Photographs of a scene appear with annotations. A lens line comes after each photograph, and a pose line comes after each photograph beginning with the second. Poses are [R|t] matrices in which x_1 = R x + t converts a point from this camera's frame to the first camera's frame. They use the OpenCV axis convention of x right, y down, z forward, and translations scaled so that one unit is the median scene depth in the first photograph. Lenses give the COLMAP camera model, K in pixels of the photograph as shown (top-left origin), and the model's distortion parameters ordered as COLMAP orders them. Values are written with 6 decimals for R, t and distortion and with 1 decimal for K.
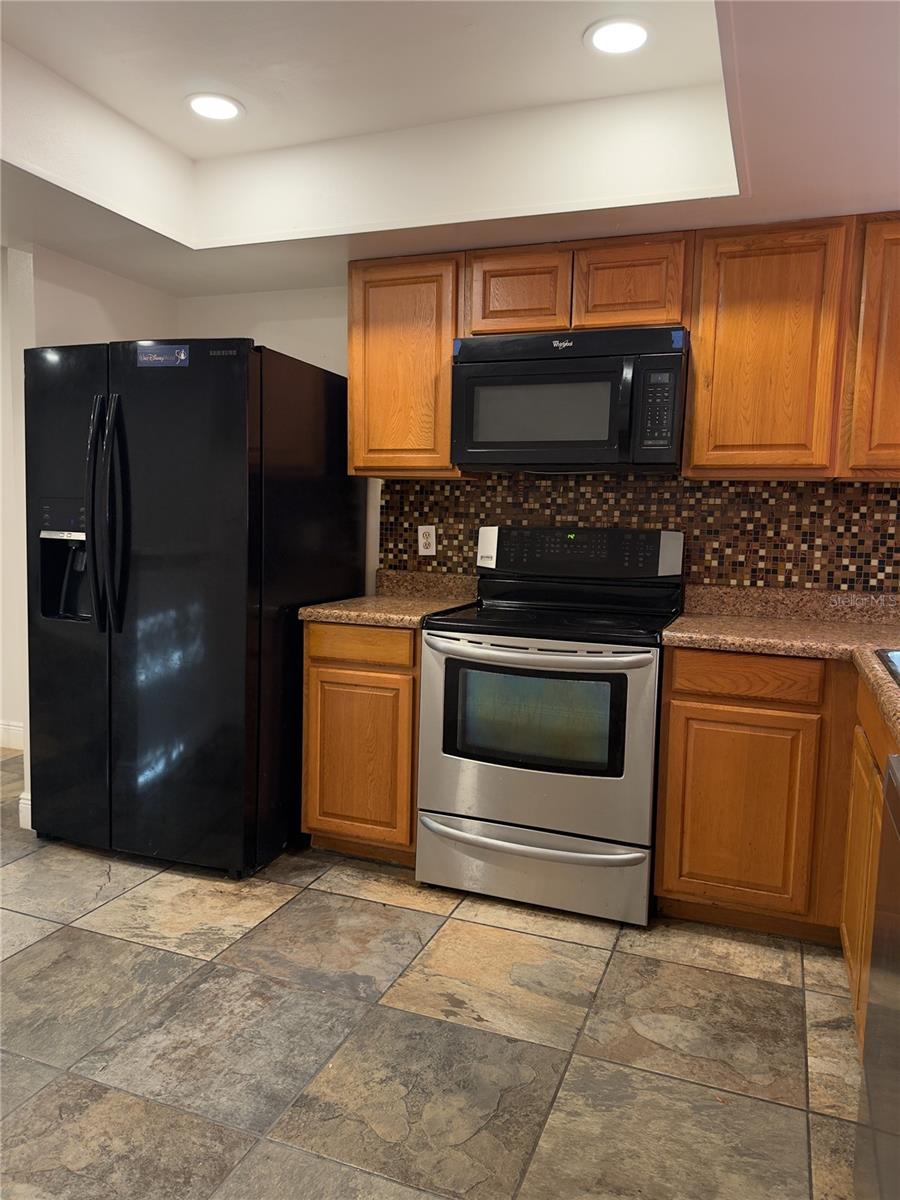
lens RADIAL K [[838.6, 0, 460.2], [0, 838.6, 599.3], [0, 0, 1]] dist [0.042956, -0.069338]
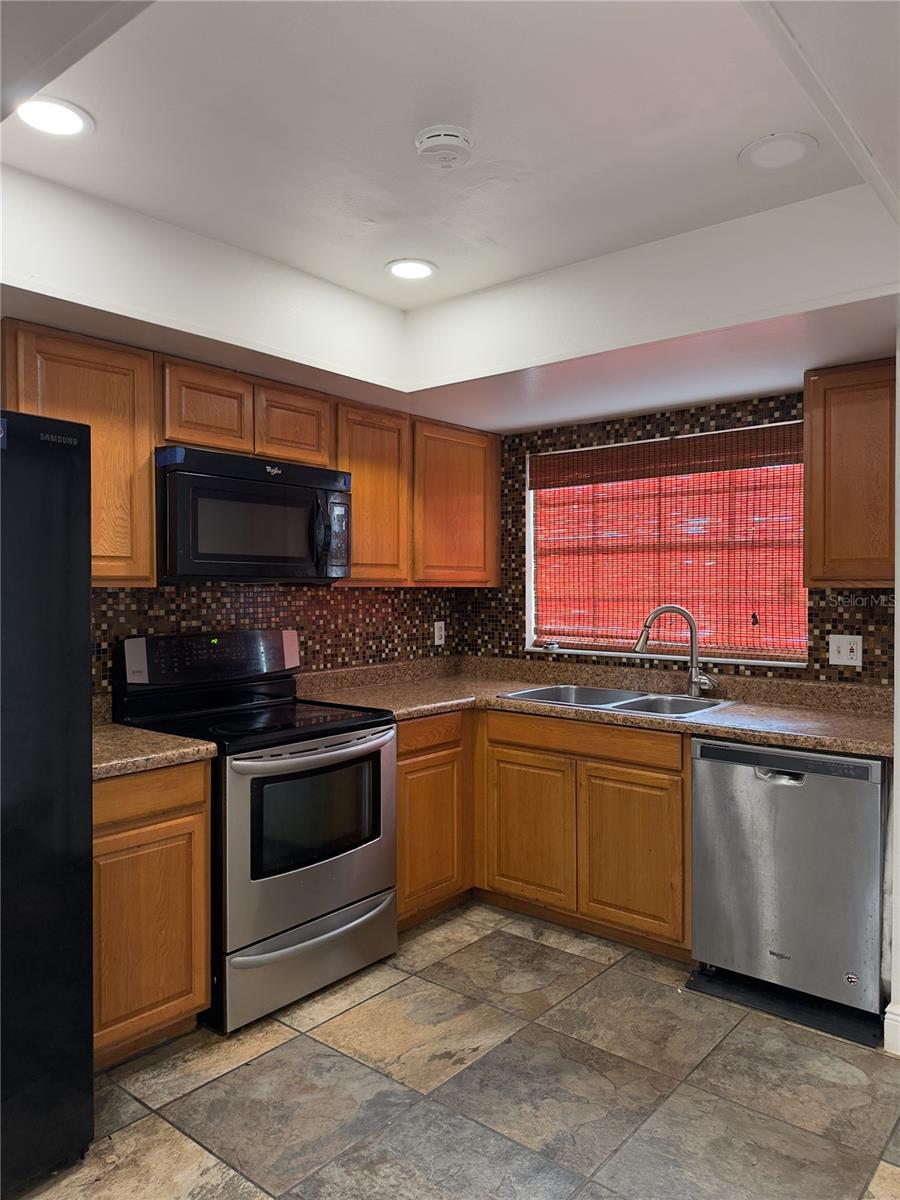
lens RADIAL K [[842.9, 0, 447.5], [0, 842.9, 586.5], [0, 0, 1]] dist [0.044875, -0.052165]
pose [[0.325749, -0.025664, 0.945108, -0.832341], [0.094816, 0.995479, -0.005648, -0.120216], [-0.940690, 0.091451, 0.326710, 0.424063]]
